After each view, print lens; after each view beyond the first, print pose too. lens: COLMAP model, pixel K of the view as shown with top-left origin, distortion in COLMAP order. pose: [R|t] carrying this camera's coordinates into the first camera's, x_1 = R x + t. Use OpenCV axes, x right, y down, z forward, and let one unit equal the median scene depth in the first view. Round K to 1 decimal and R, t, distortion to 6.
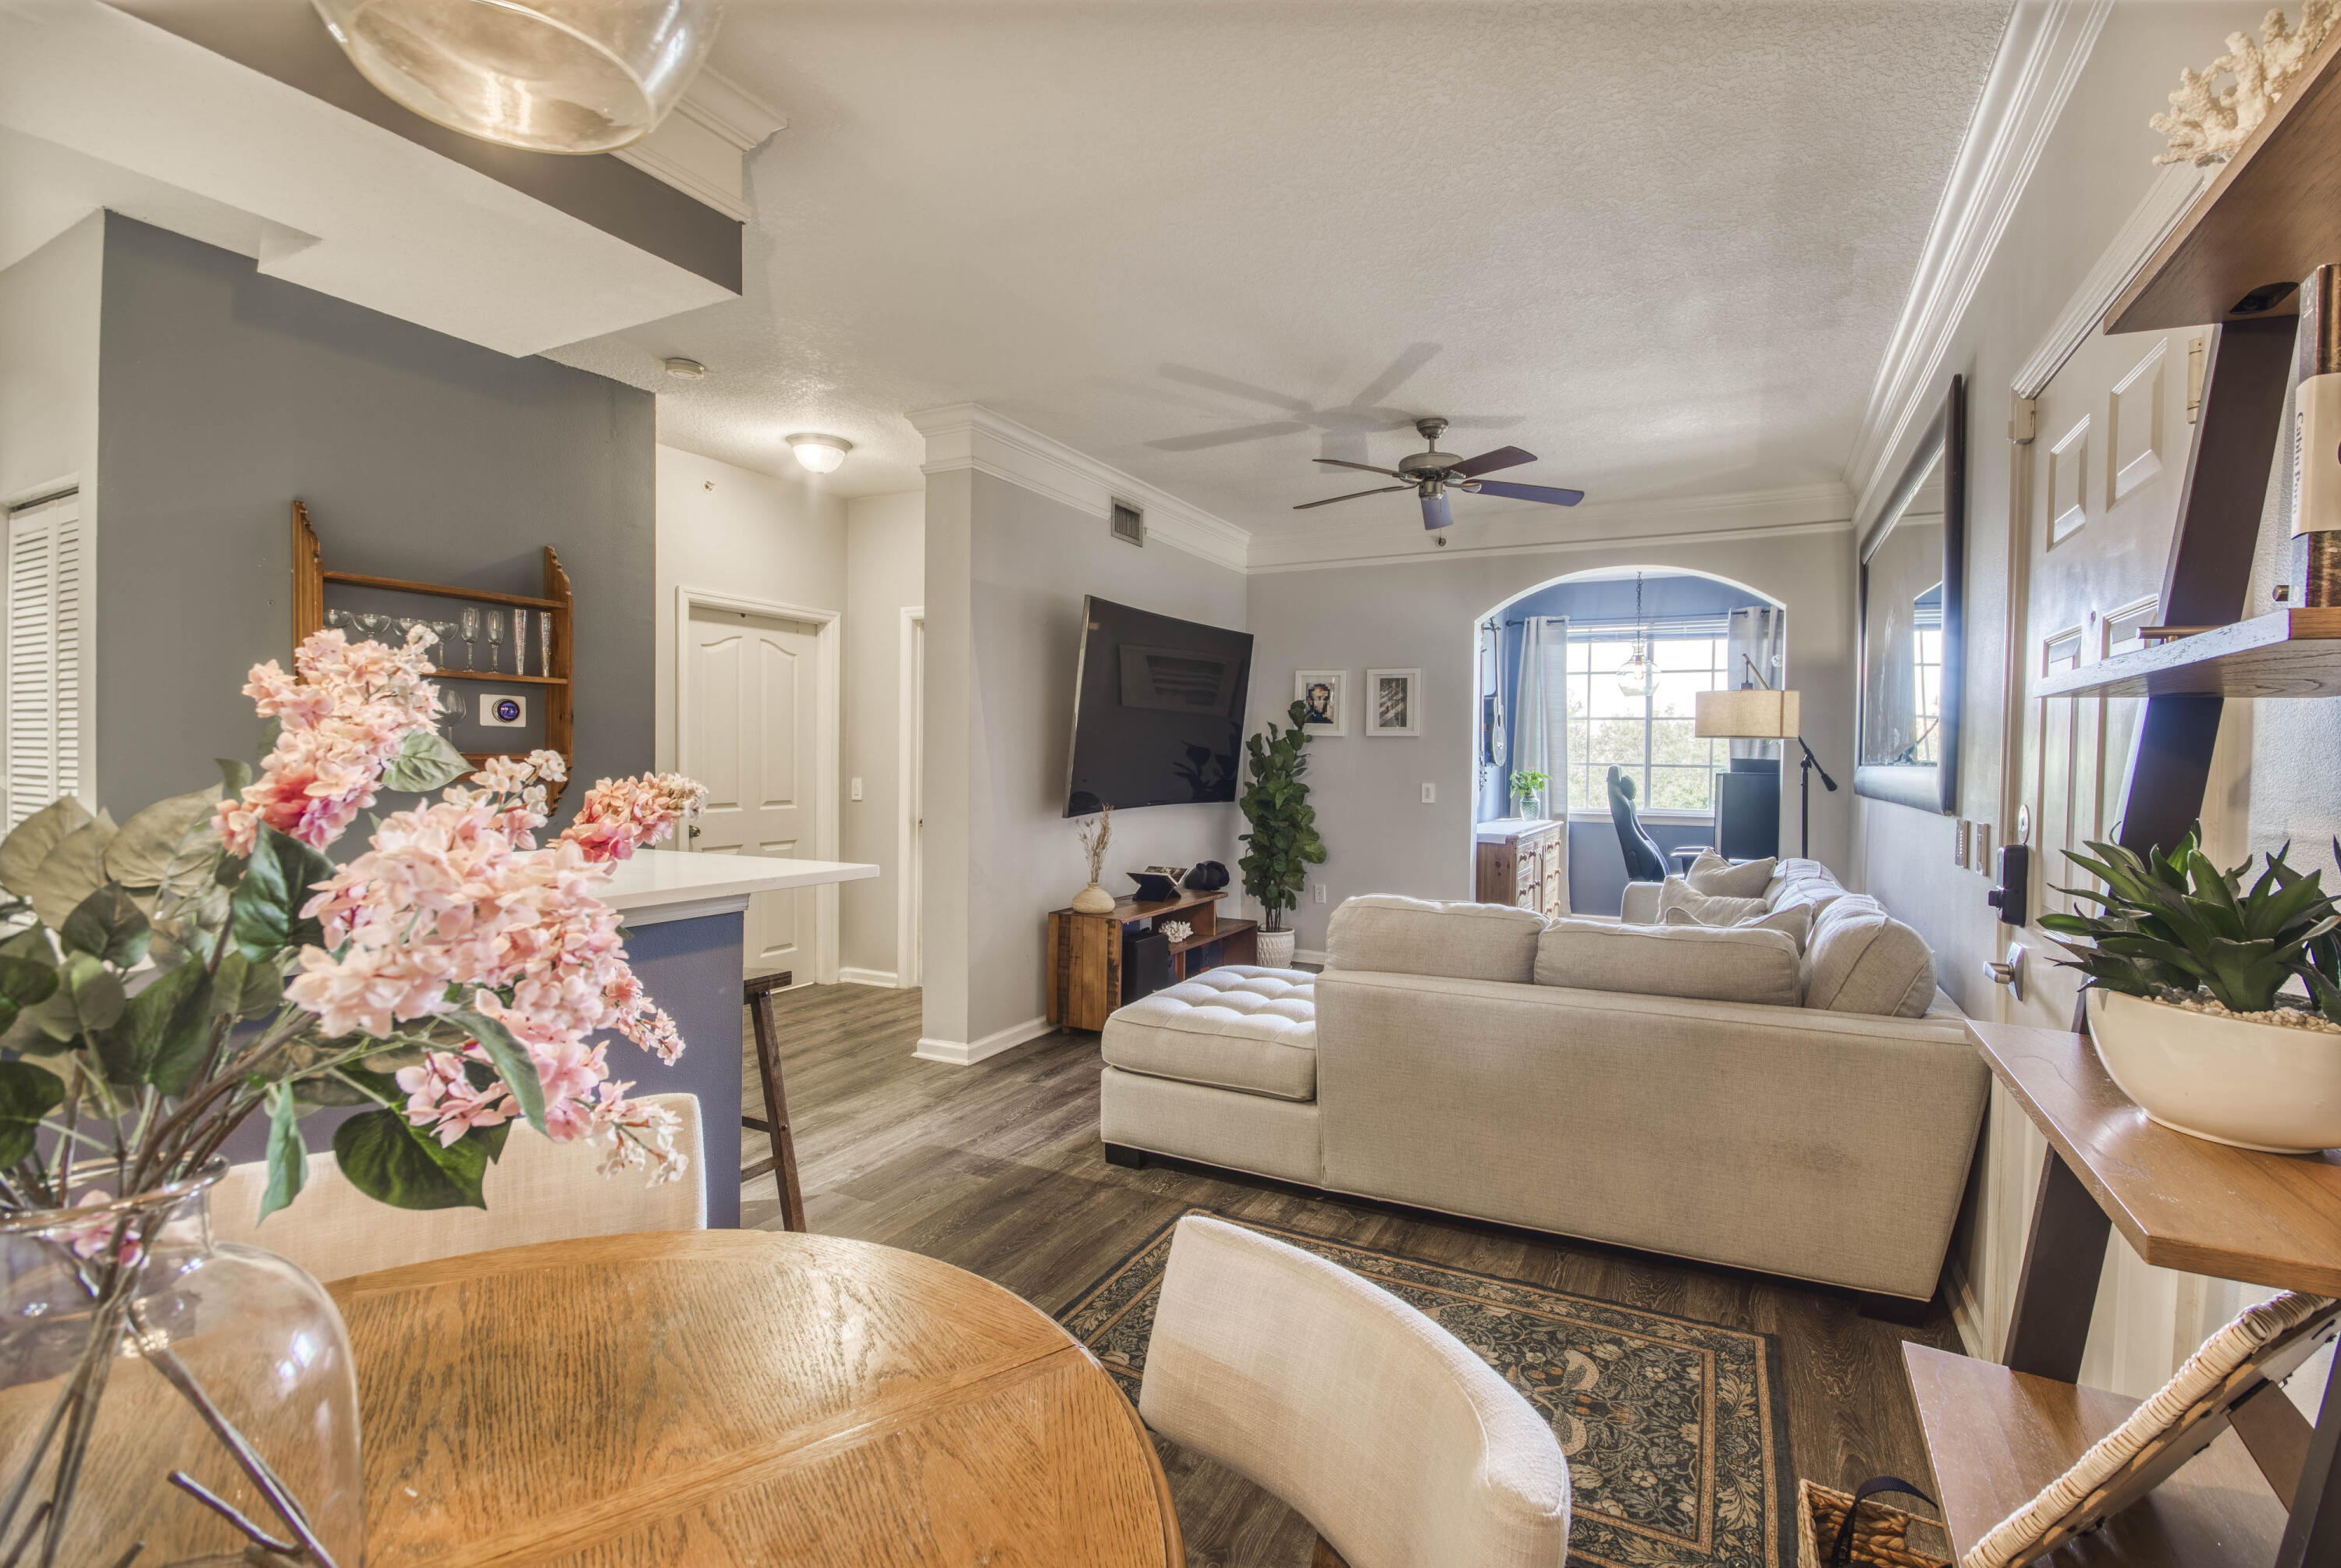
lens RADIAL K [[1037.9, 0, 1228.2], [0, 1037.9, 778.8], [0, 0, 1]] dist [-0.000739, -0.008603]
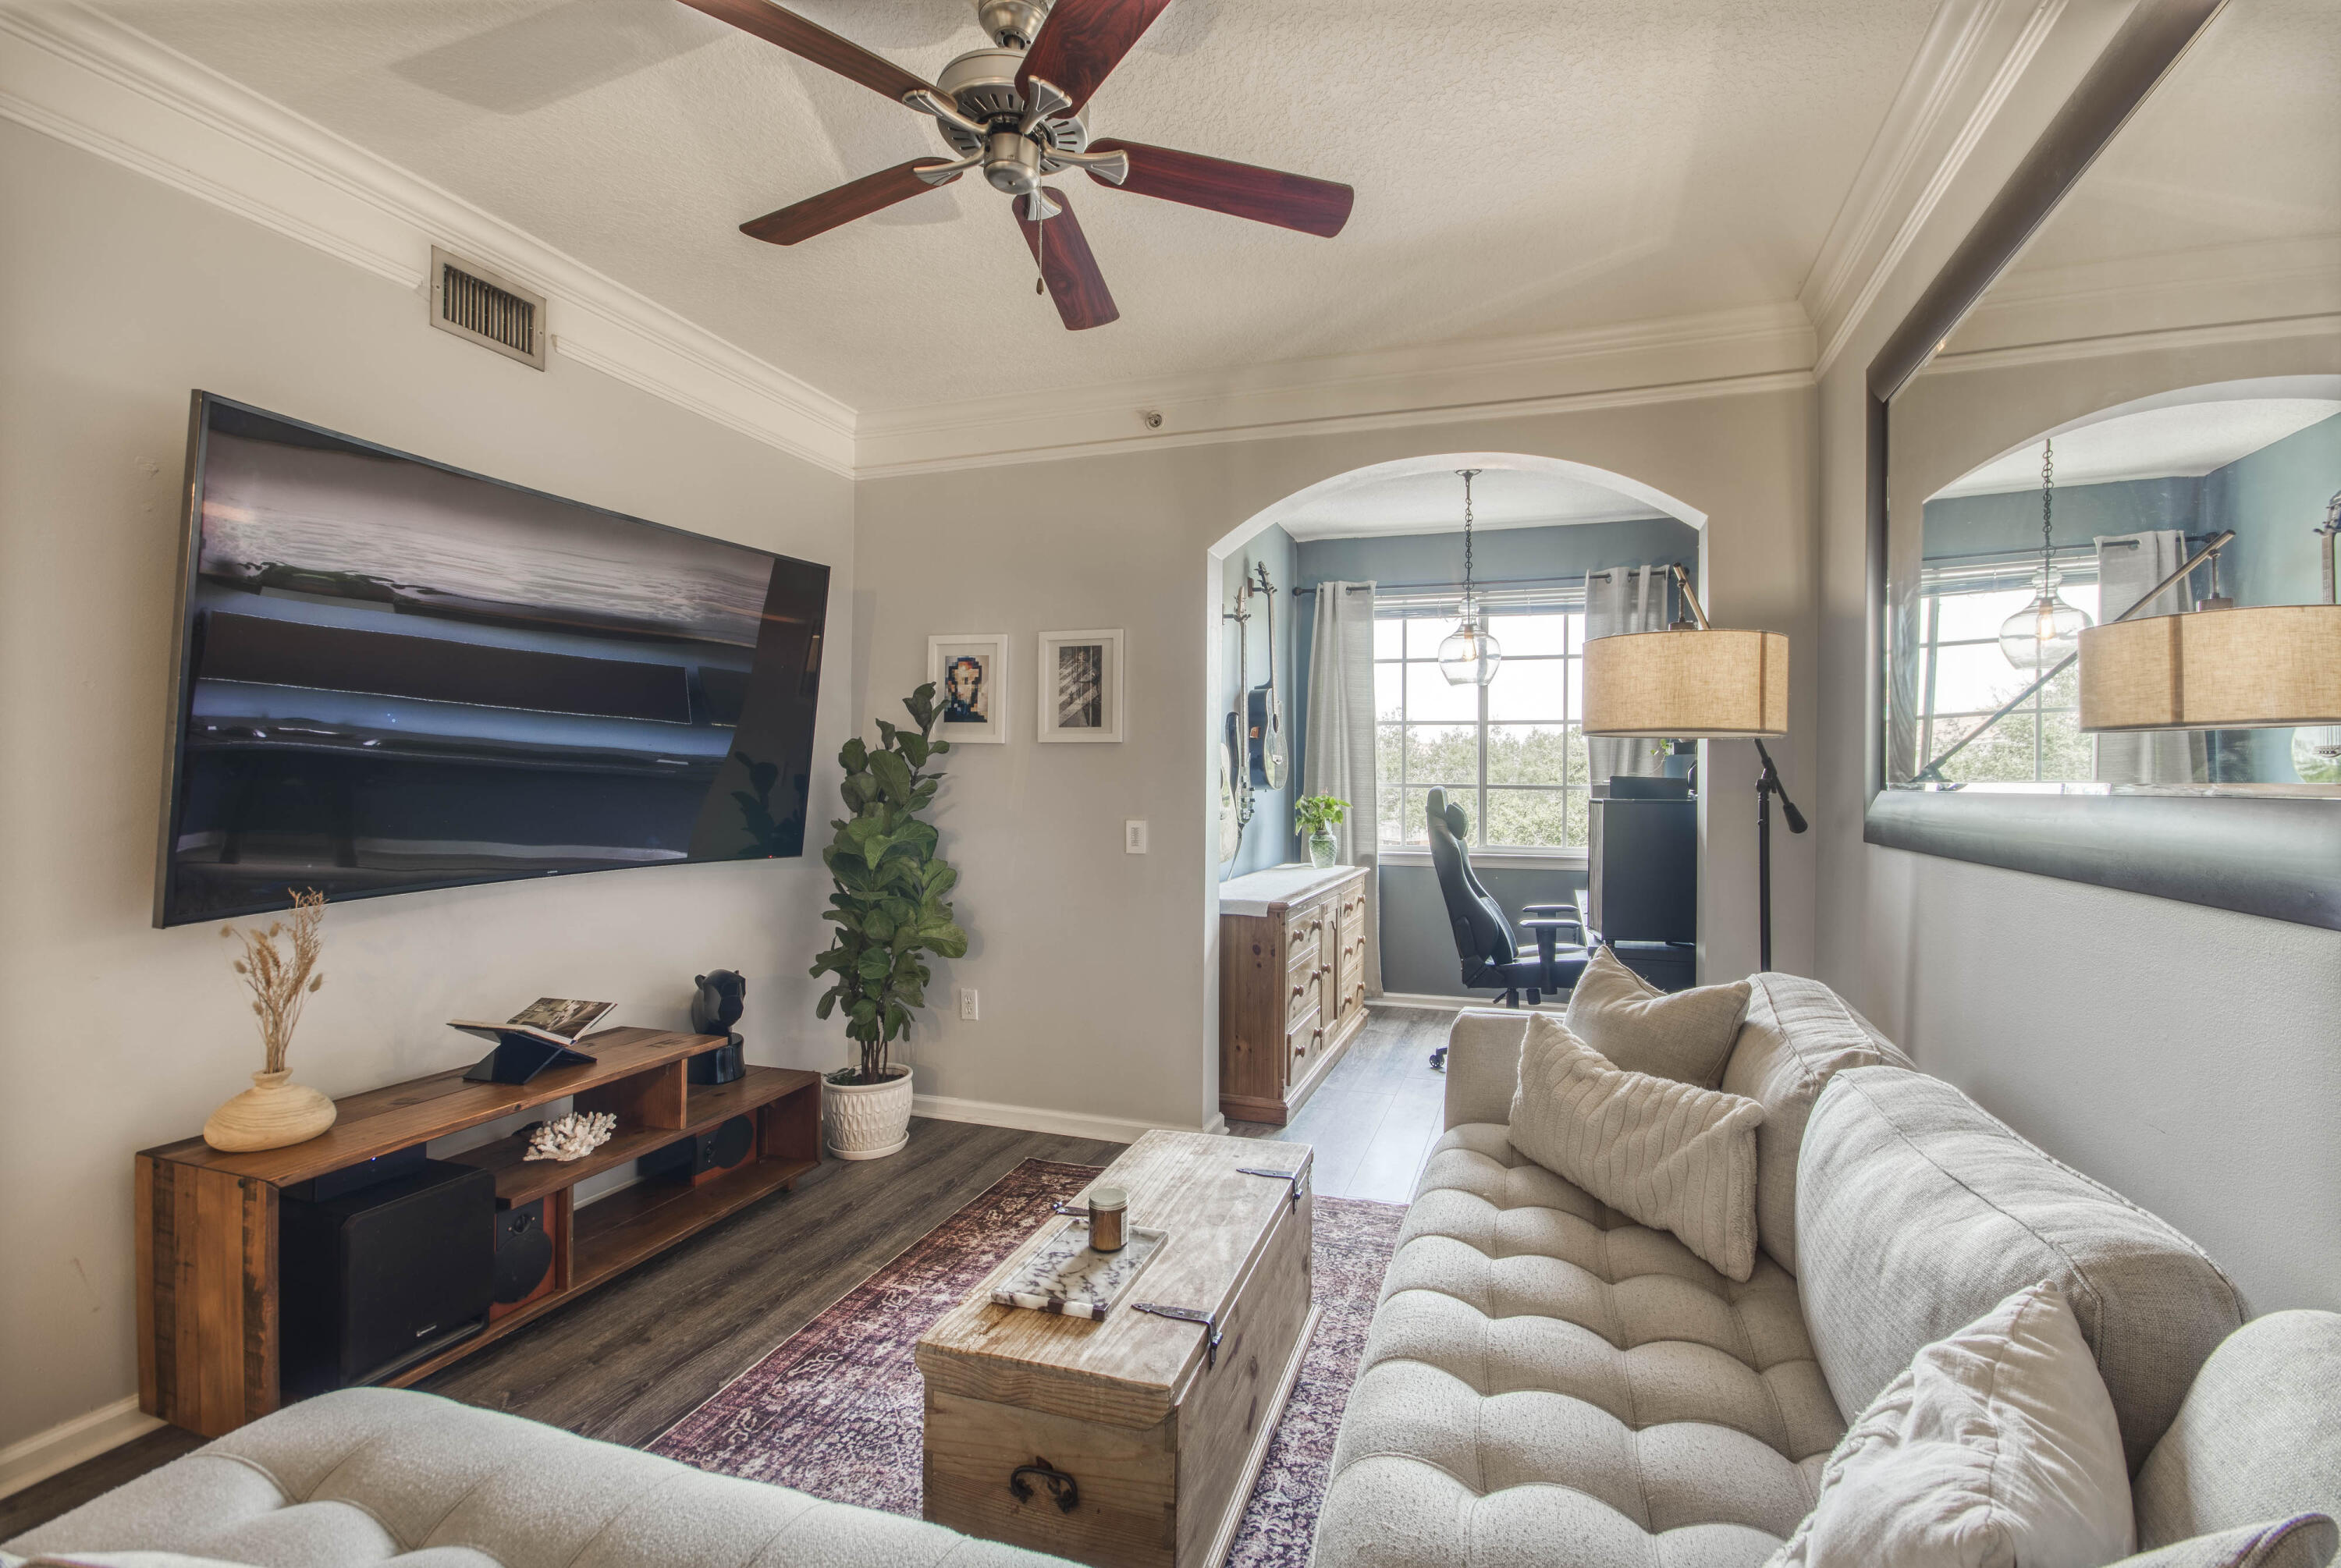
lens RADIAL K [[1037.9, 0, 1228.2], [0, 1037.9, 778.8], [0, 0, 1]] dist [-0.000739, -0.008603]
pose [[0.988679, -0.005837, 0.149932, 0.150386], [0.008813, 0.999777, -0.019189, -0.007722], [-0.149786, 0.020294, 0.988510, 0.387361]]
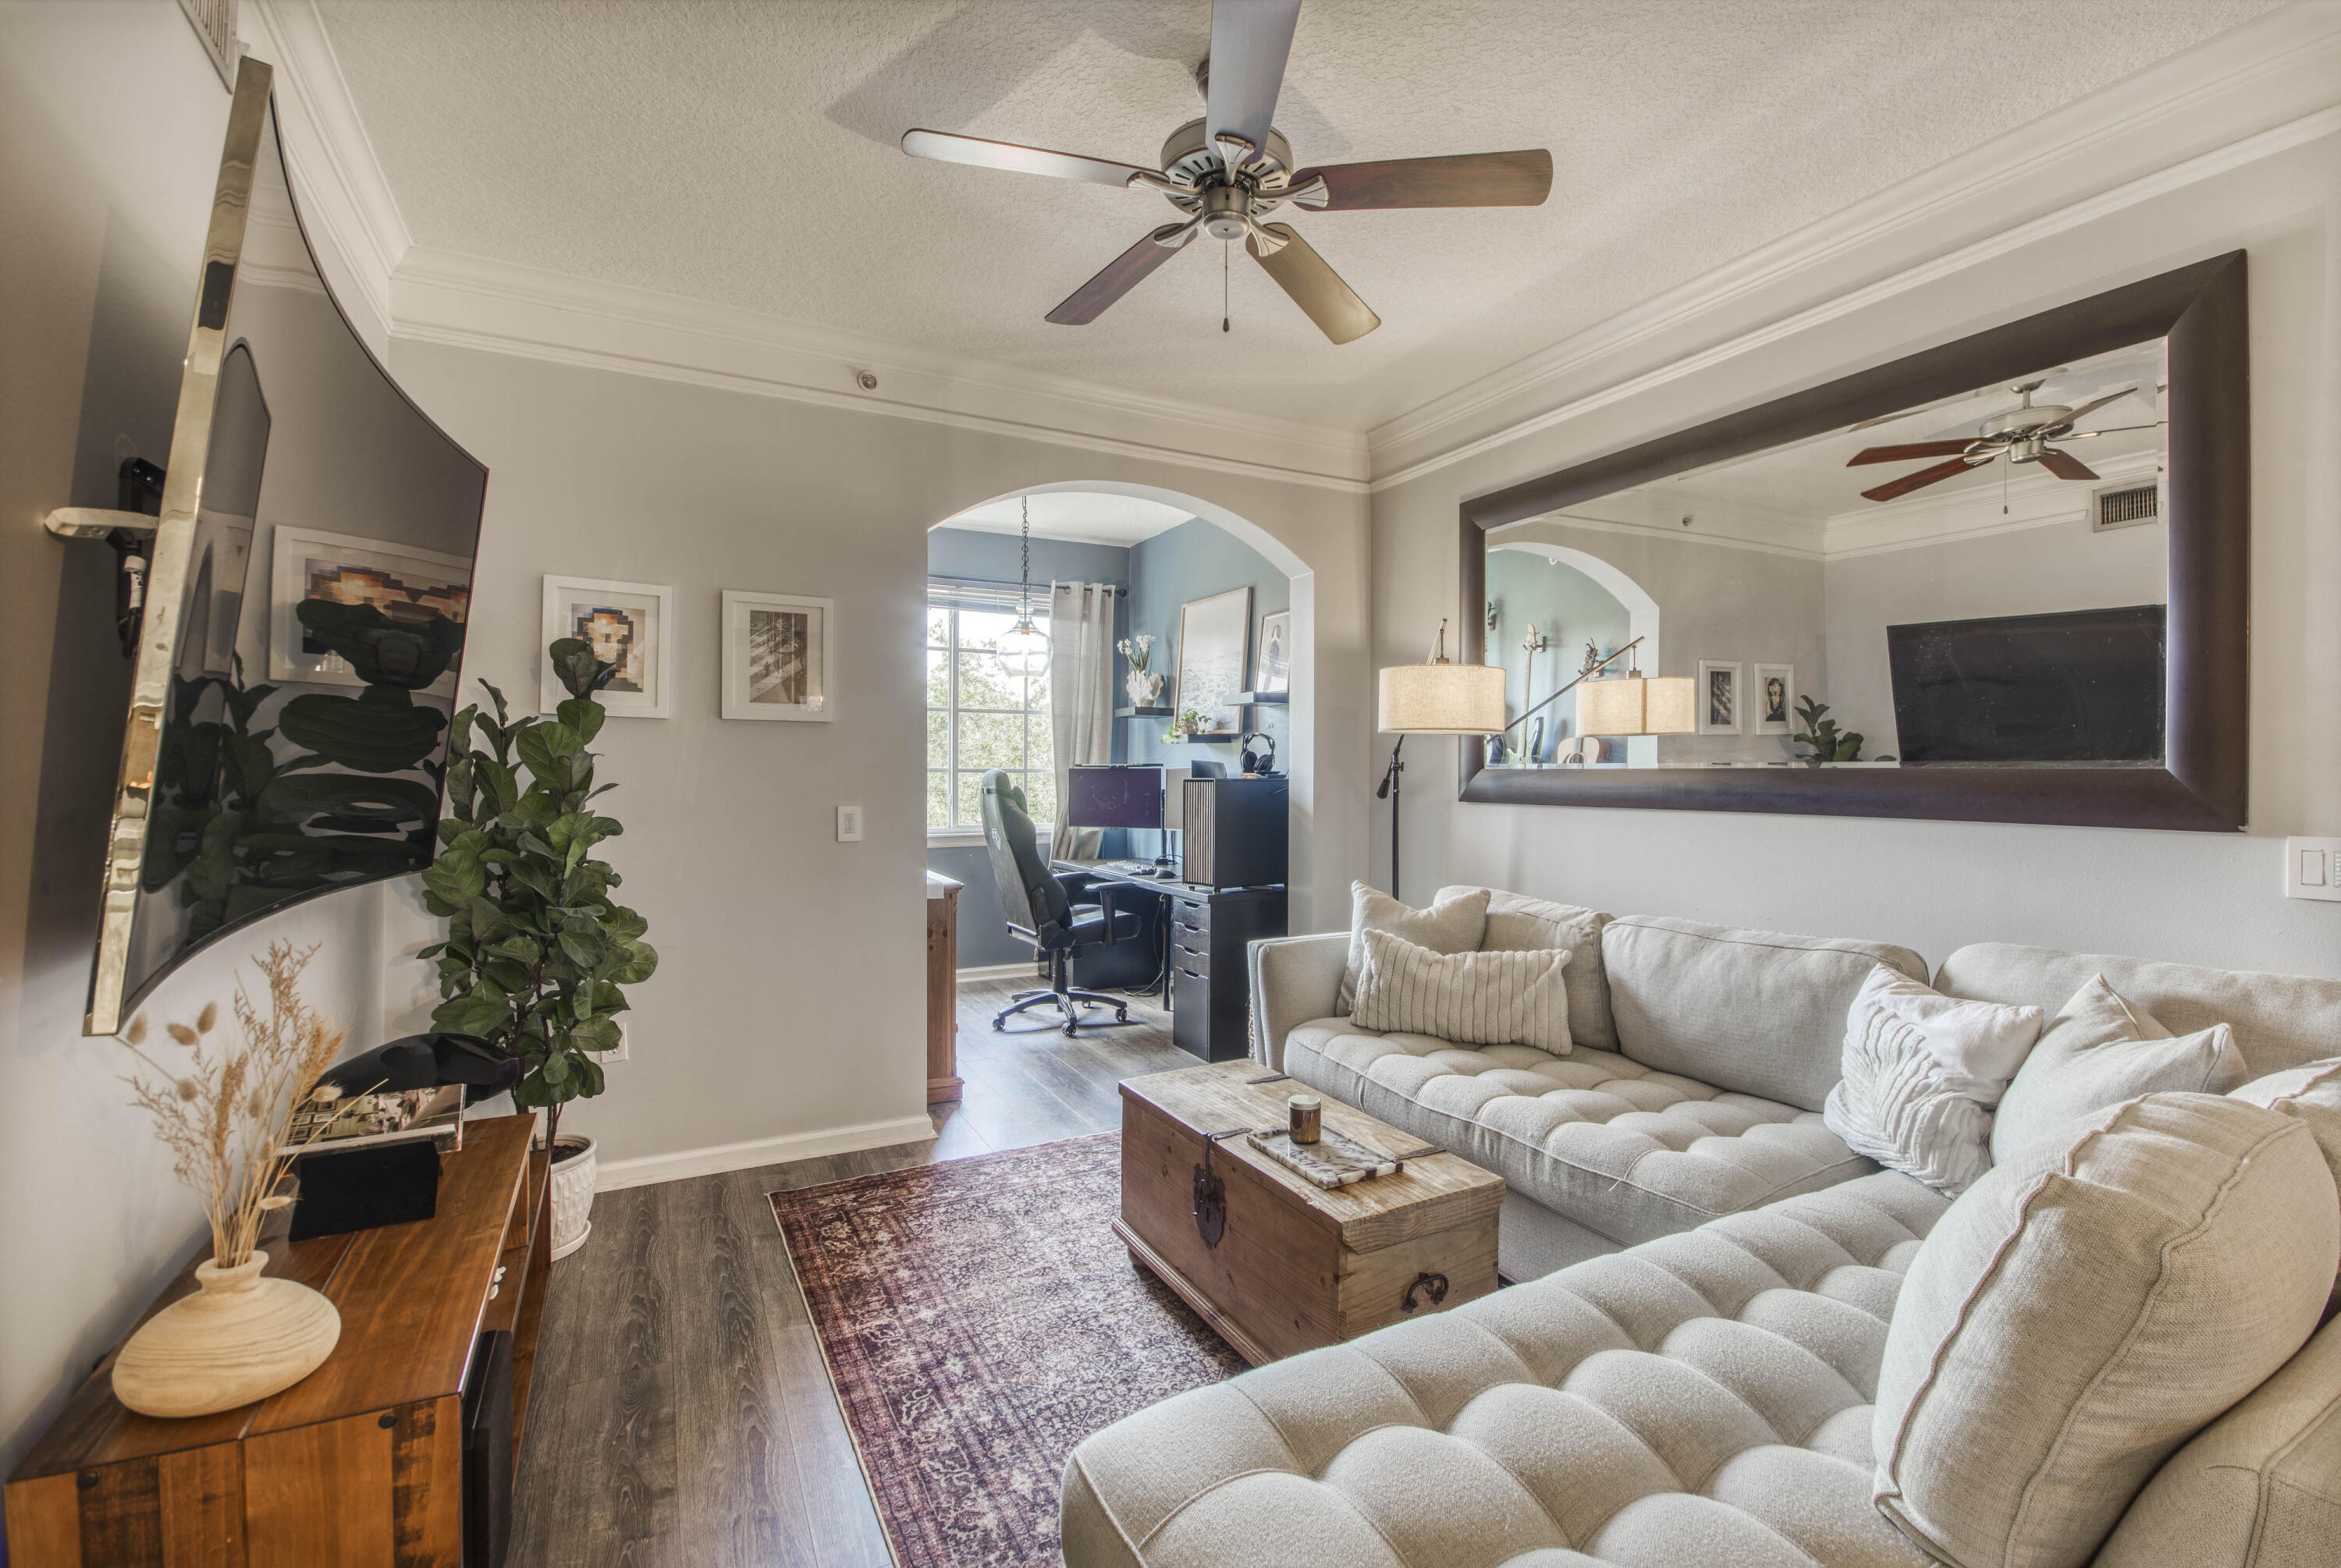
lens RADIAL K [[1037.9, 0, 1228.2], [0, 1037.9, 778.8], [0, 0, 1]] dist [-0.000739, -0.008603]
pose [[0.565269, -0.017053, 0.824731, -0.148848], [0.020598, 0.999766, 0.006554, -0.009899], [-0.824650, 0.013283, 0.565488, 0.500663]]
